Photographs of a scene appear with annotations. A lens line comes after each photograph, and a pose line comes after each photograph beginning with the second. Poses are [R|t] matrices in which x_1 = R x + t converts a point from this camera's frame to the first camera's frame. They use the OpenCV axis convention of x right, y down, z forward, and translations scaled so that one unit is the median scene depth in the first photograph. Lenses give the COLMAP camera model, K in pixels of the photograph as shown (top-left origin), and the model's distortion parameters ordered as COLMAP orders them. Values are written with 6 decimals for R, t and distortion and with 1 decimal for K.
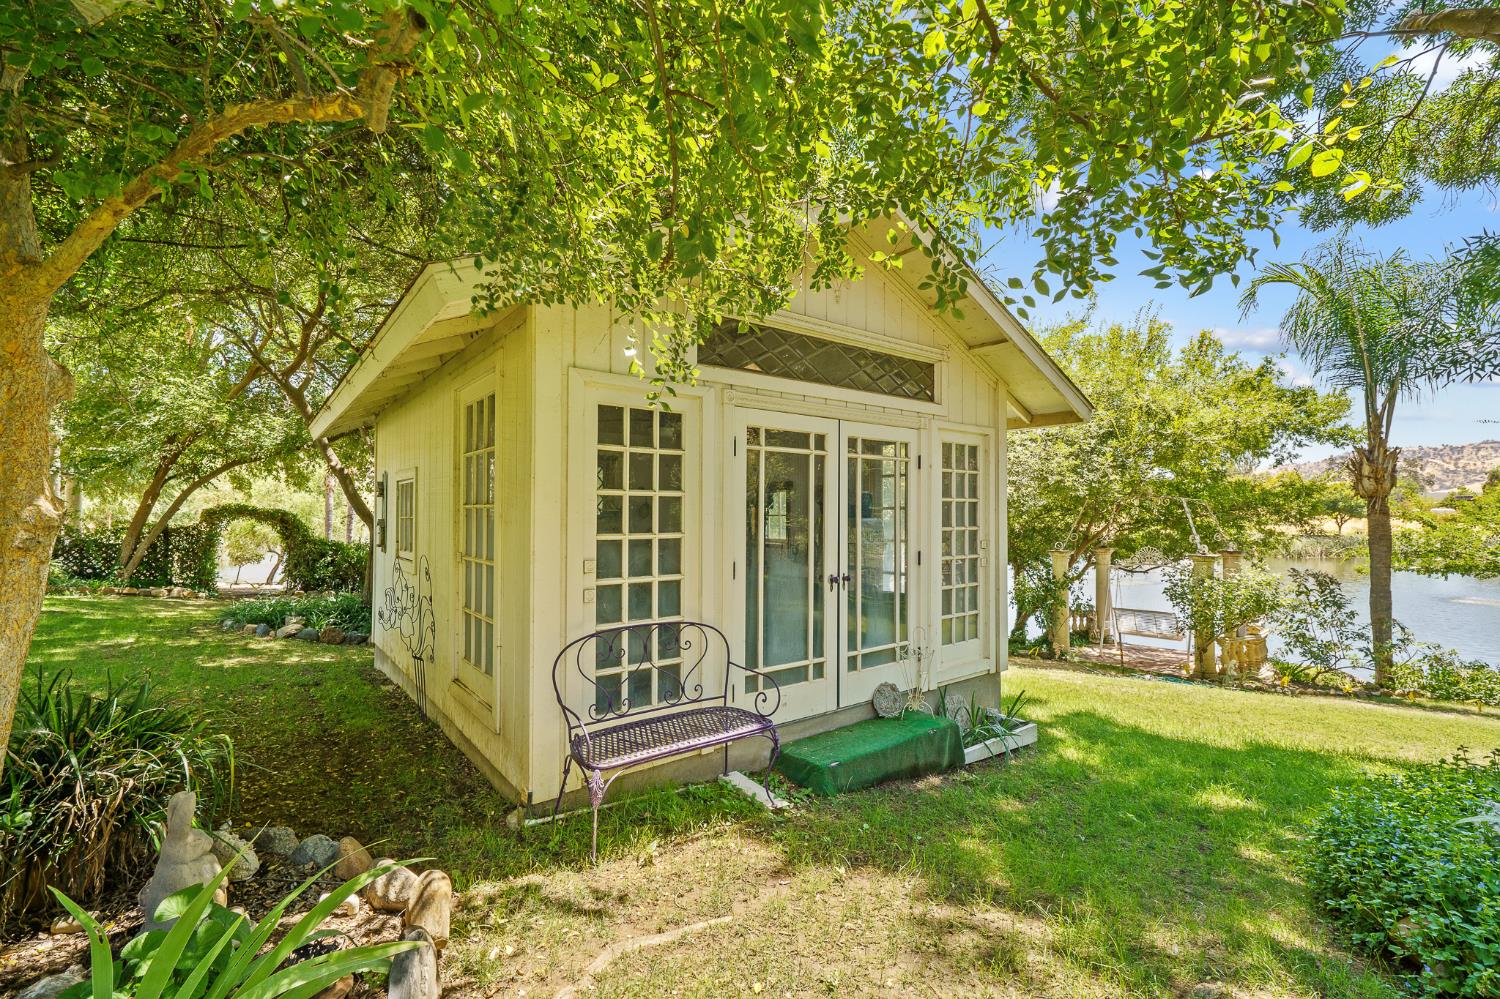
lens RADIAL K [[640.9, 0, 749.4], [0, 640.9, 503.6], [0, 0, 1]] dist [-0.026342, -0.000177]
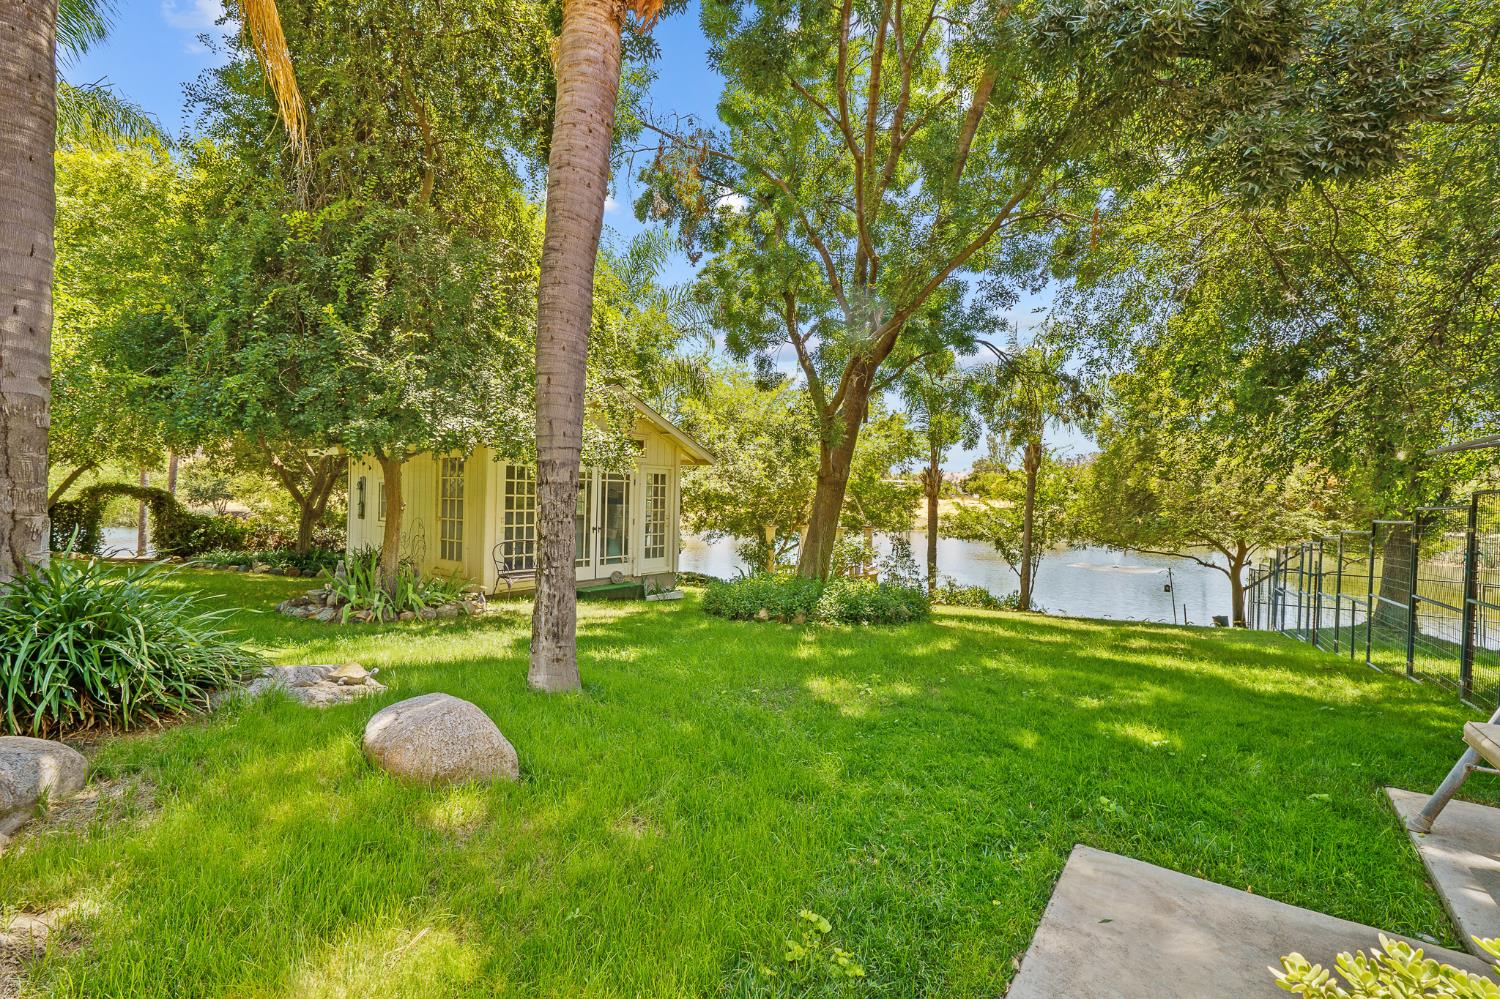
lens RADIAL K [[640.9, 0, 749.4], [0, 640.9, 498.5], [0, 0, 1]] dist [-0.026342, -0.000177]
pose [[0.967439, 0.017043, 0.252531, 0.071194], [-0.022133, 0.999605, 0.017329, -0.052702], [-0.252135, -0.022354, 0.967434, -1.409495]]
